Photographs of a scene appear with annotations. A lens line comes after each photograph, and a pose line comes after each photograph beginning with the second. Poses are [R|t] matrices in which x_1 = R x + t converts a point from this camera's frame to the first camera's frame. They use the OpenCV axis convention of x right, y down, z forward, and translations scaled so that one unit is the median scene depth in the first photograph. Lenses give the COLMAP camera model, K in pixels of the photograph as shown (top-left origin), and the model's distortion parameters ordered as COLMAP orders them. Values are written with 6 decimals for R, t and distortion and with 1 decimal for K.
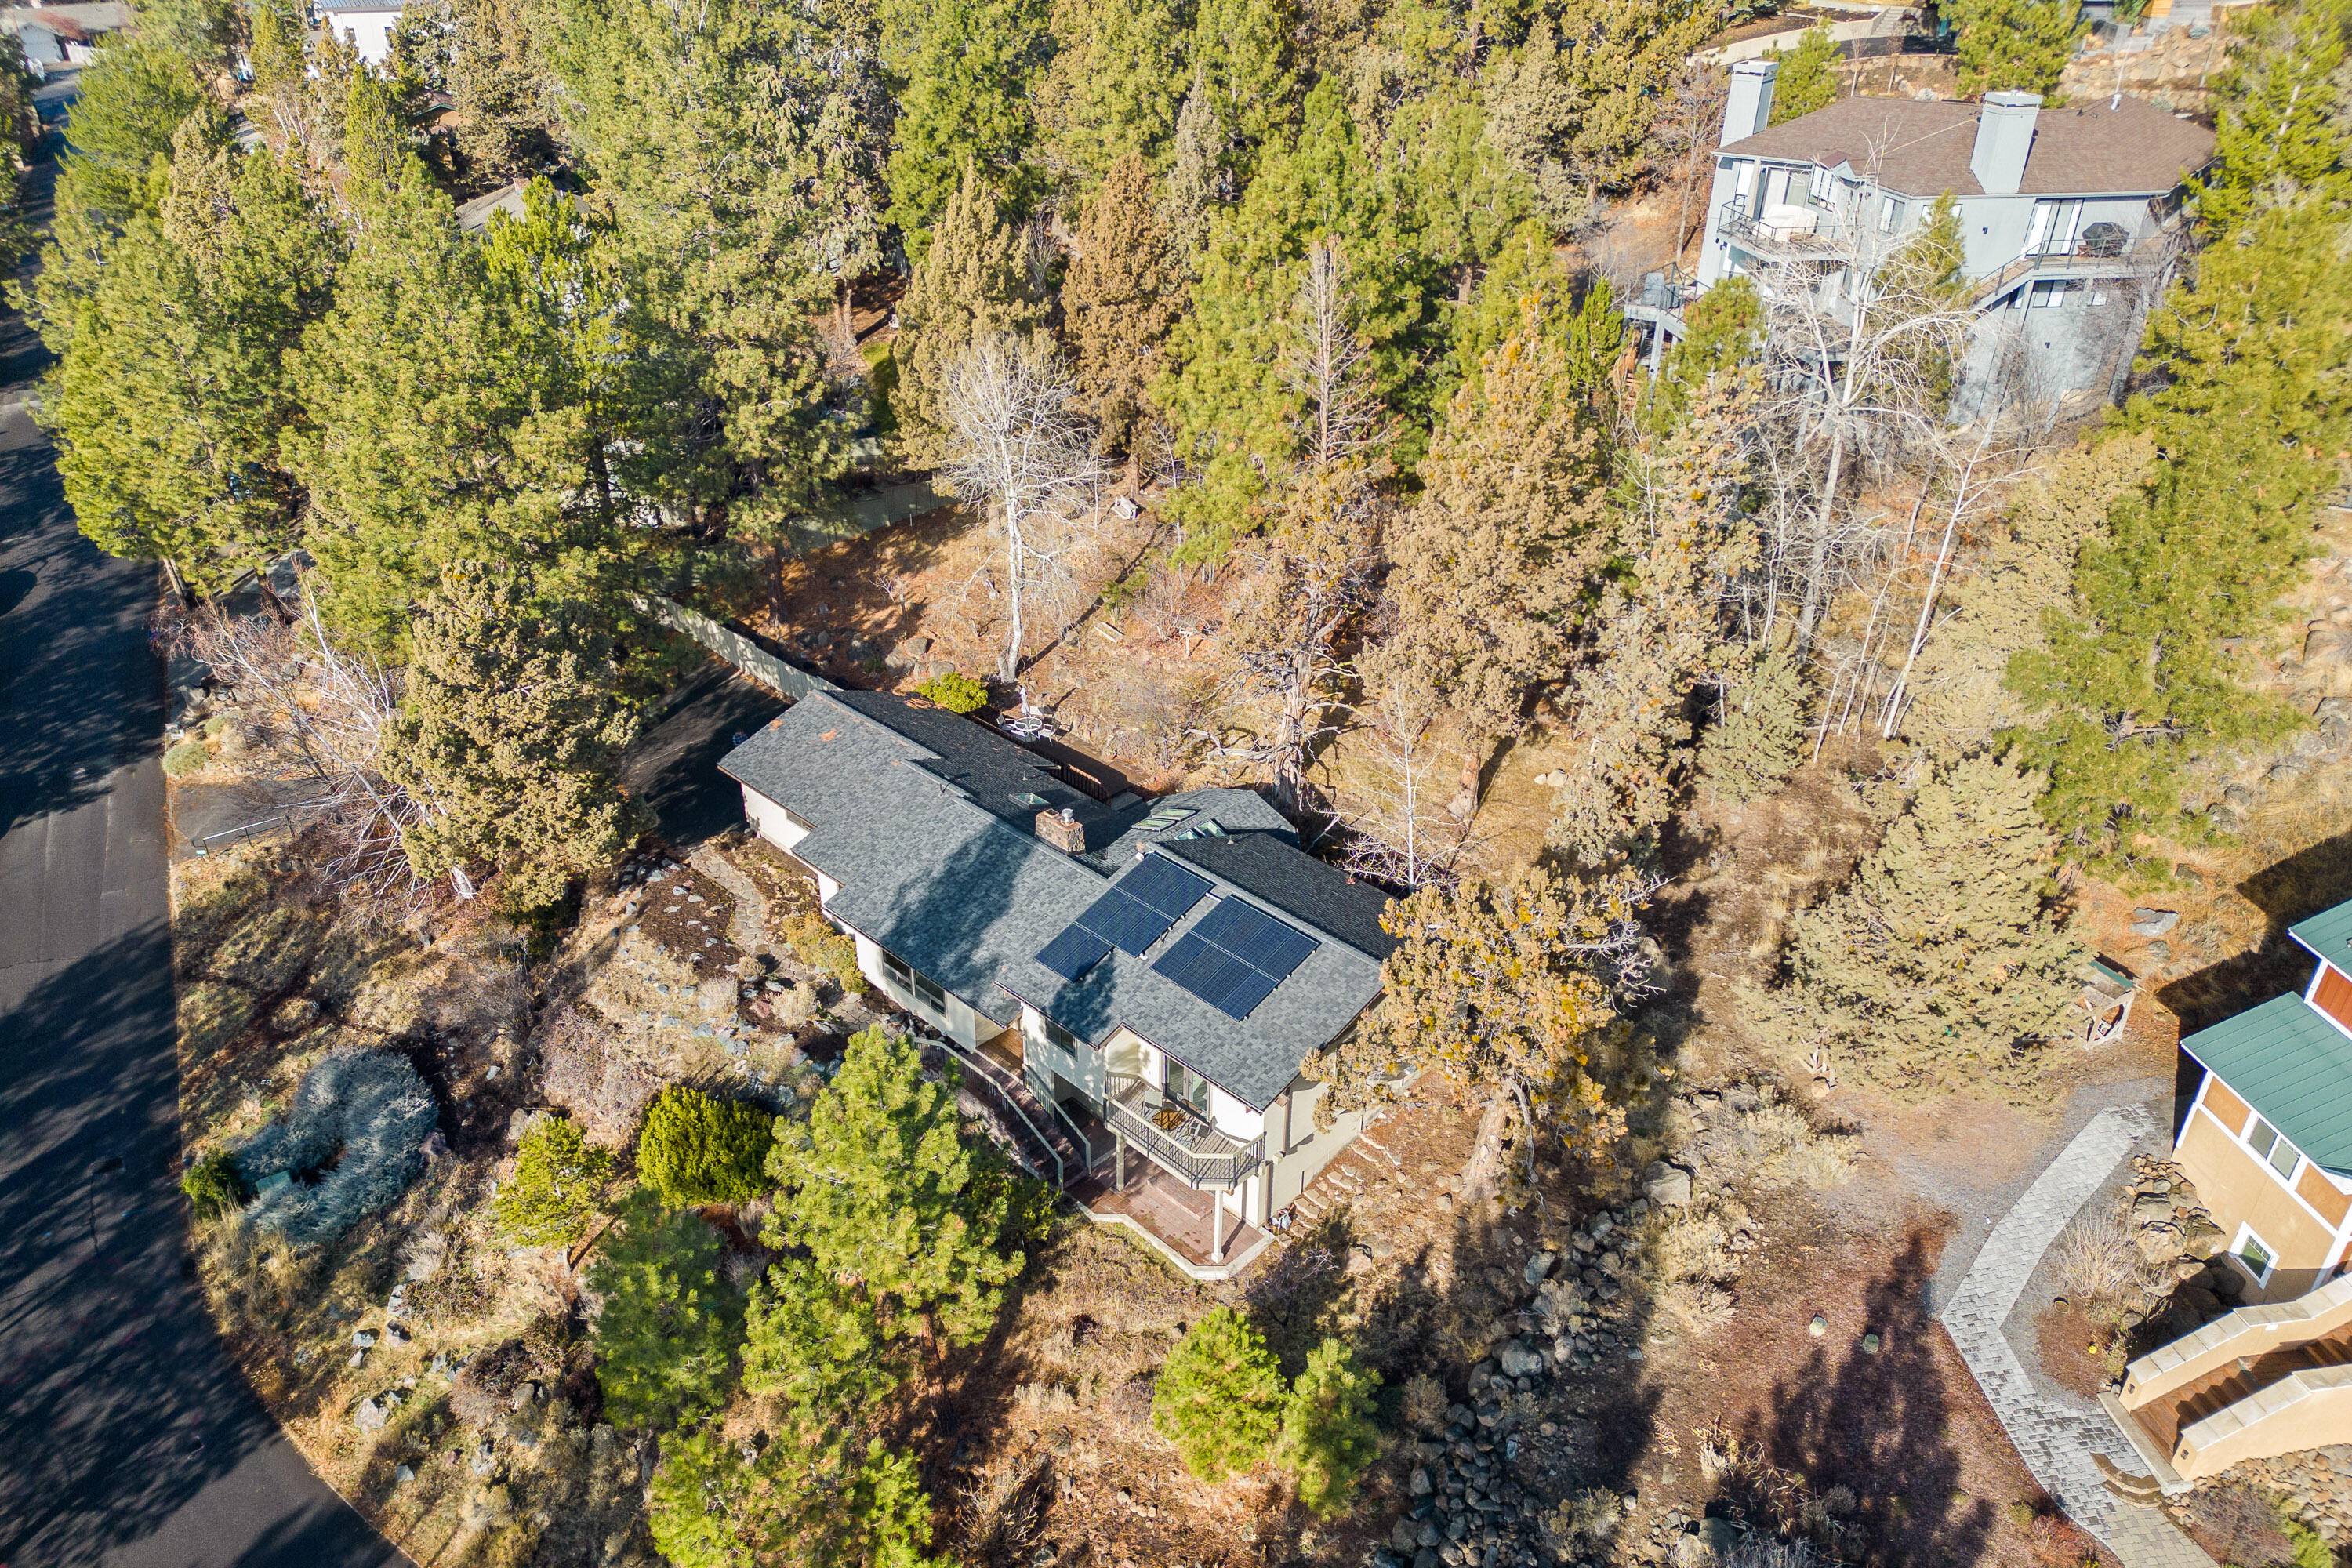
lens RADIAL K [[1693.3, 0, 1192.8], [0, 1693.3, 807.9], [0, 0, 1]] dist [0.035831, -0.000026]
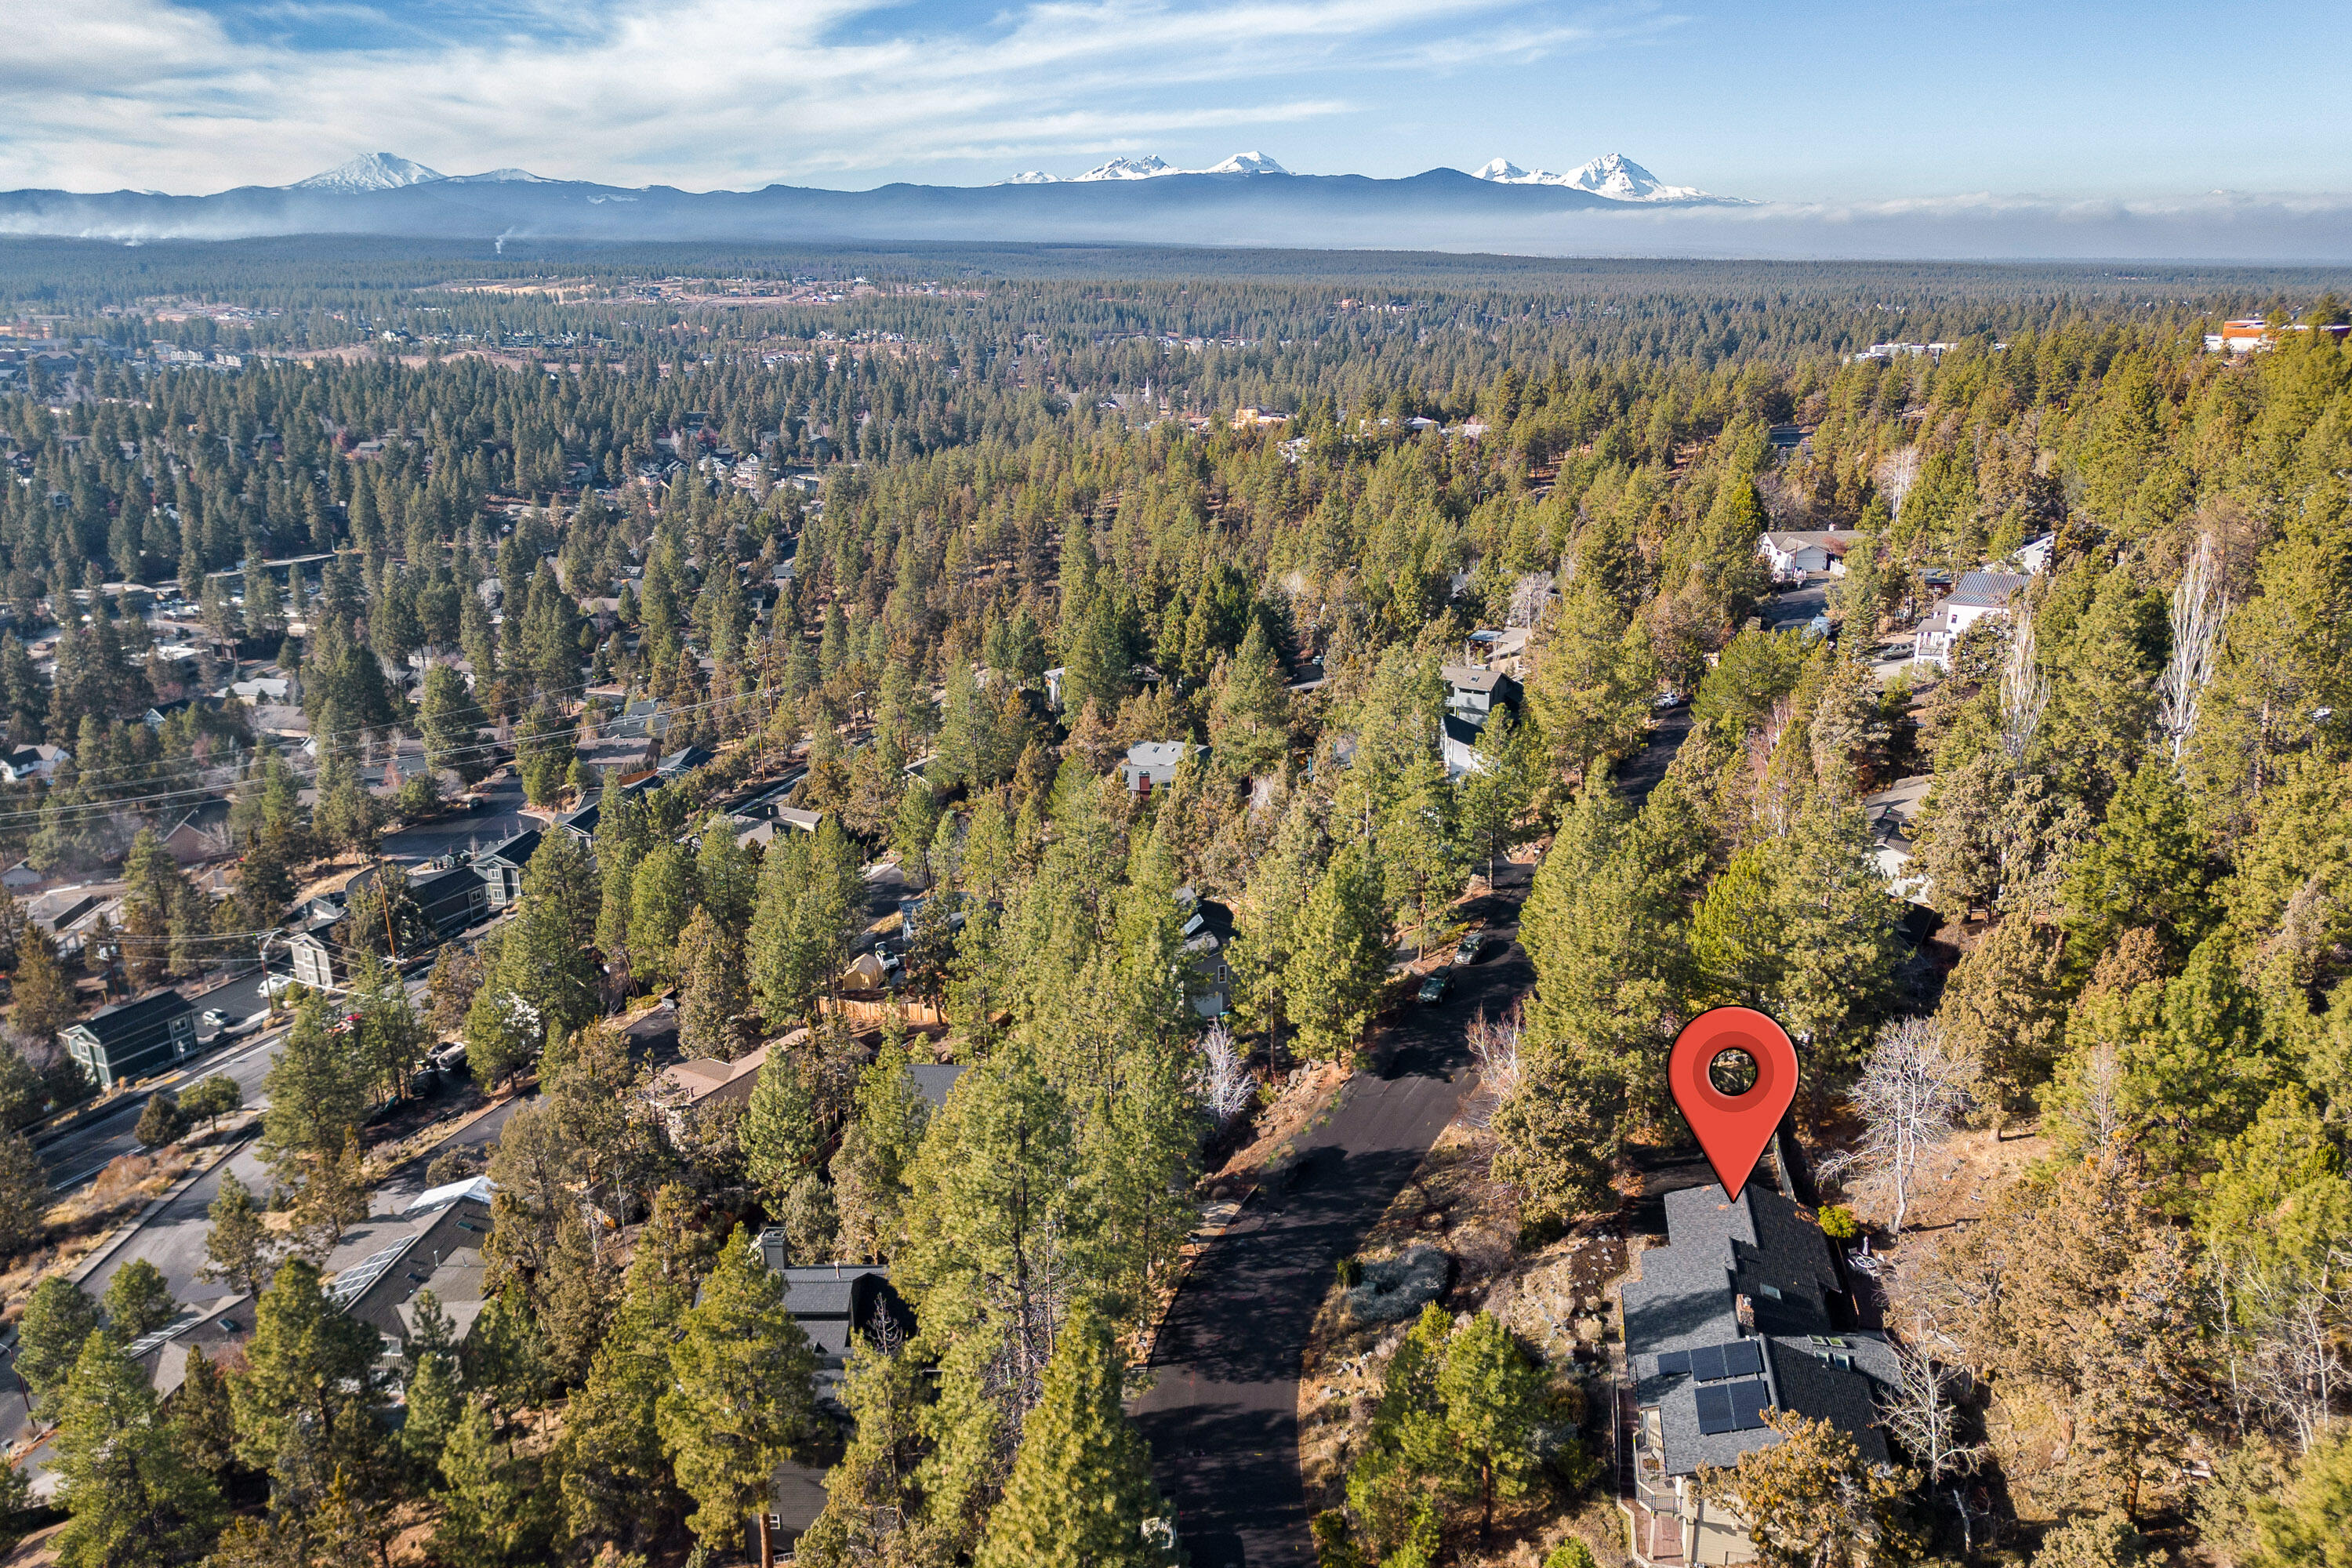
lens RADIAL K [[1693.3, 0, 1192.8], [0, 1693.3, 807.9], [0, 0, 1]] dist [0.035831, -0.000026]
pose [[0.560306, 0.242922, -0.791862, 0.807002], [-0.406289, 0.913716, -0.007179, -0.200669], [0.721794, 0.325748, 0.610657, -0.569169]]
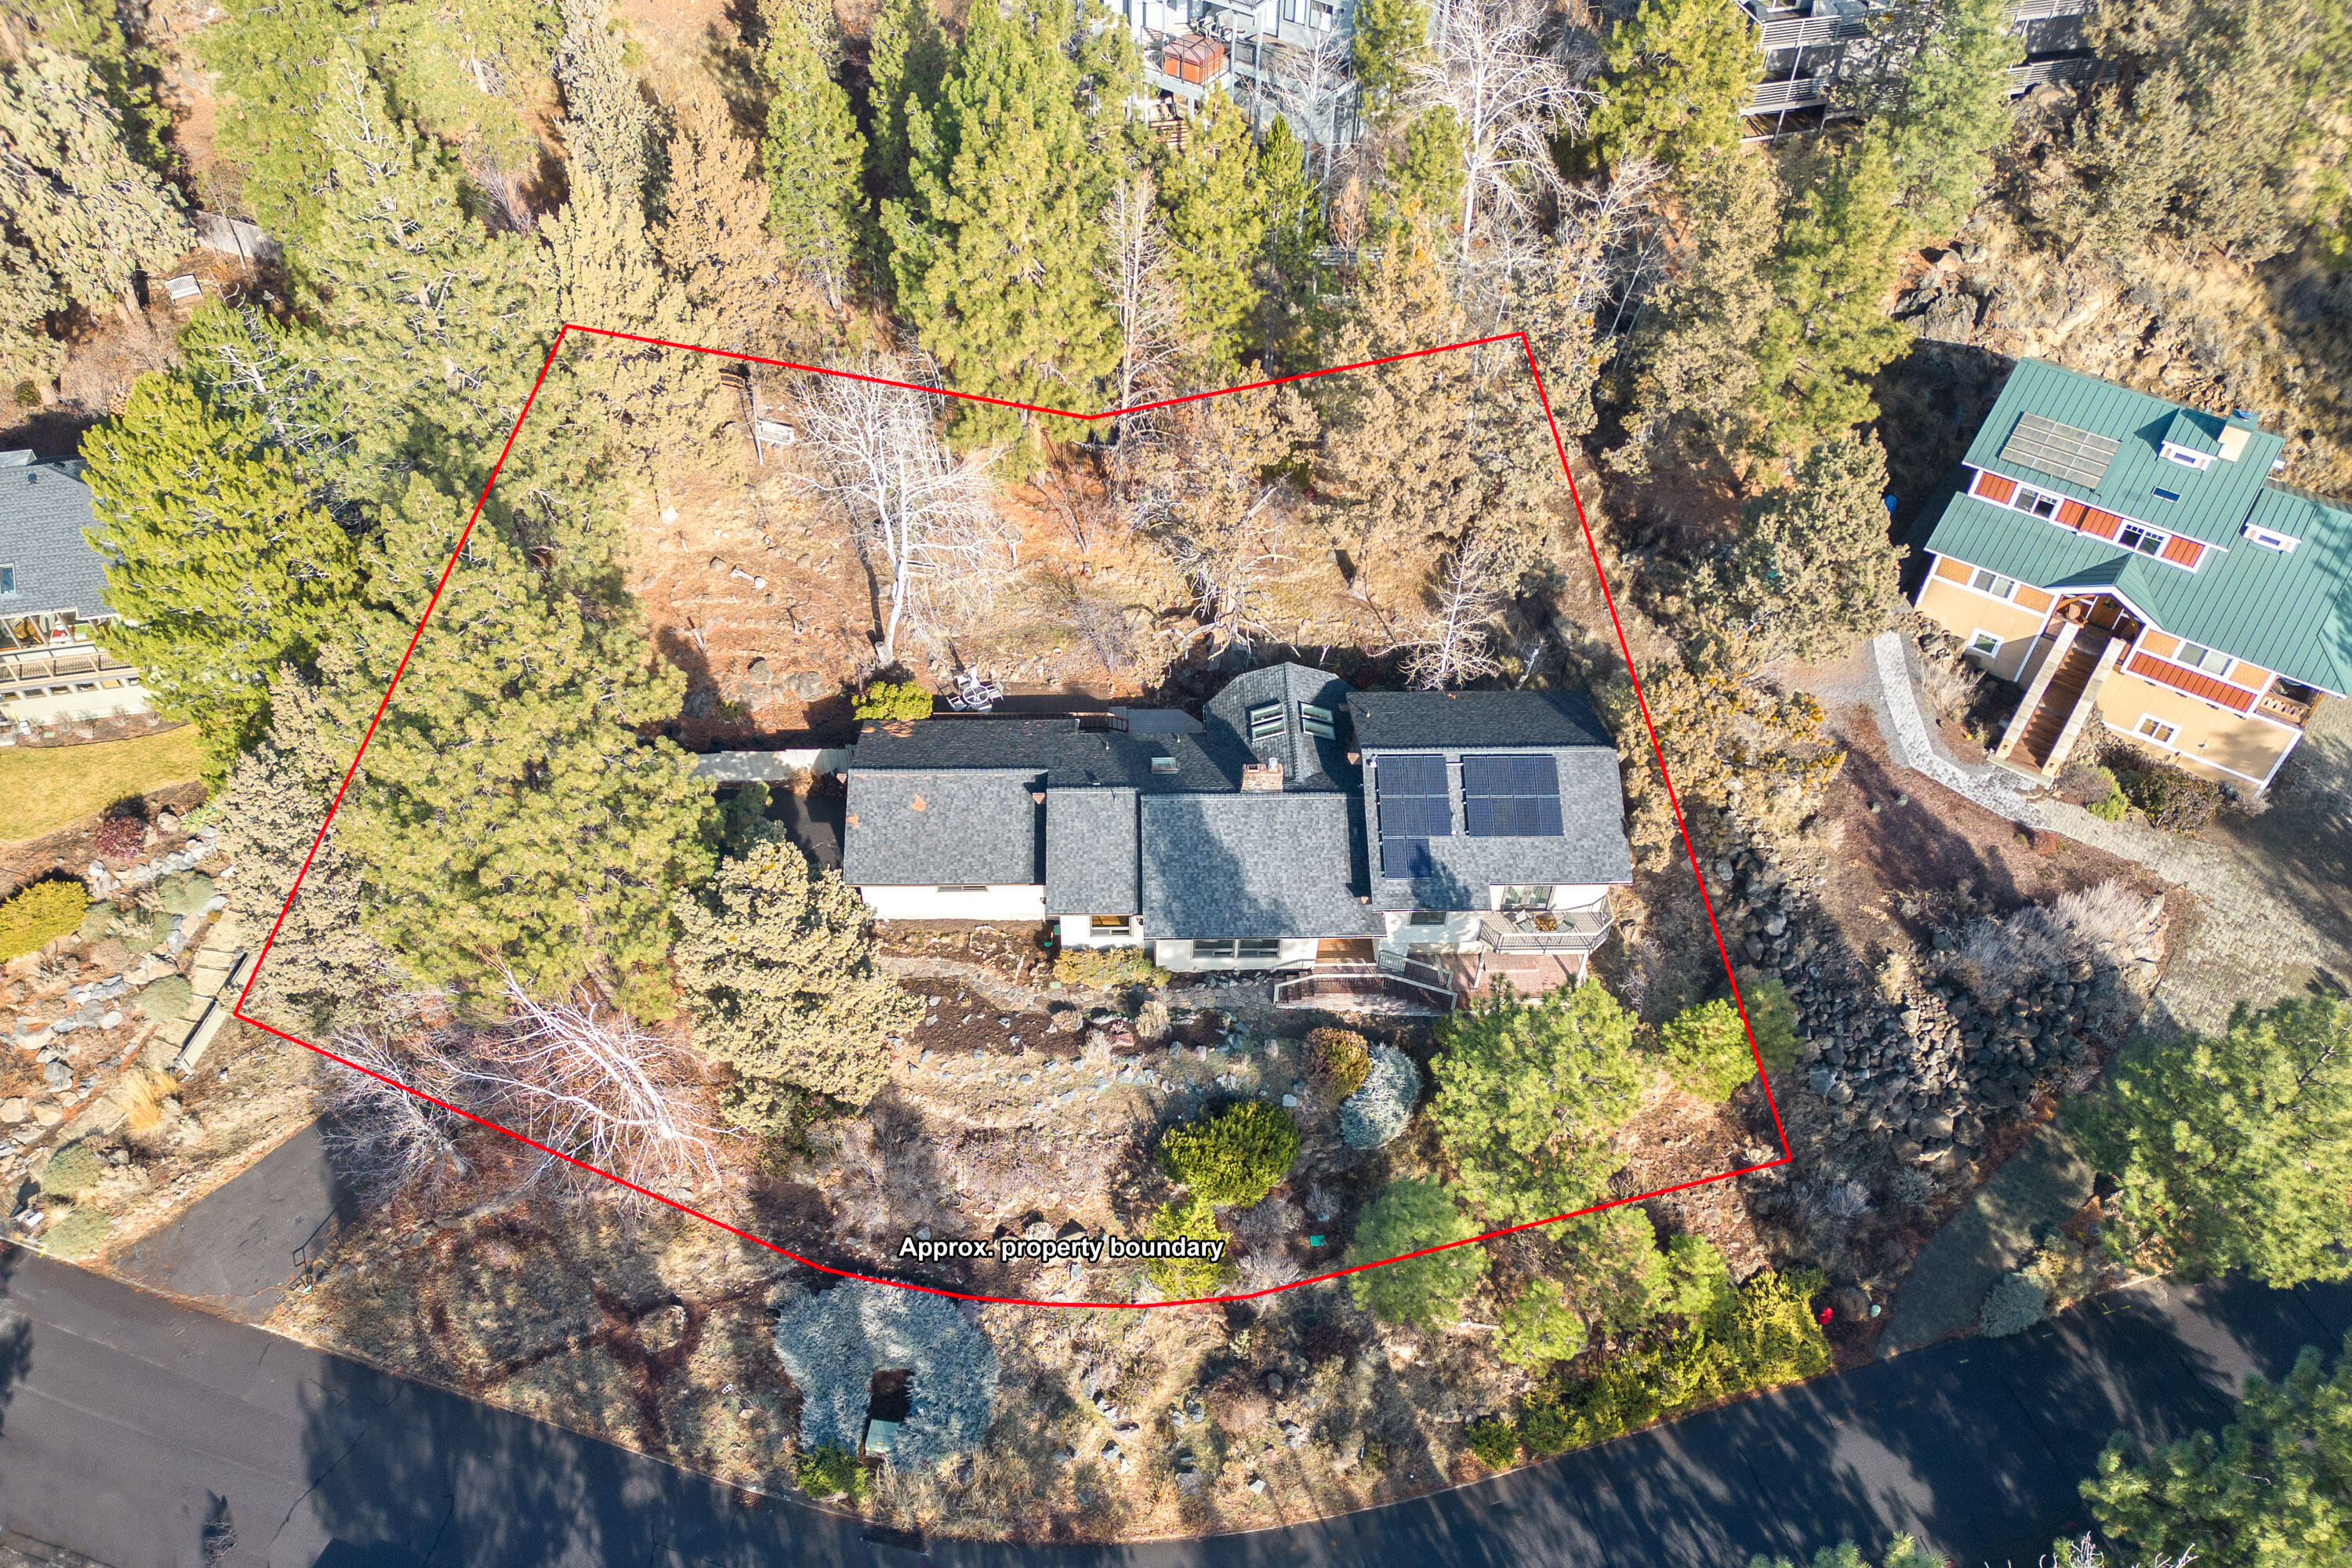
lens RADIAL K [[1693.3, 0, 1192.8], [0, 1693.3, 807.9], [0, 0, 1]] dist [0.035831, -0.000026]
pose [[0.710460, -0.518264, 0.476077, -0.675260], [0.365955, 0.849915, 0.379107, -0.427480], [-0.601102, -0.095117, 0.793492, 0.073480]]
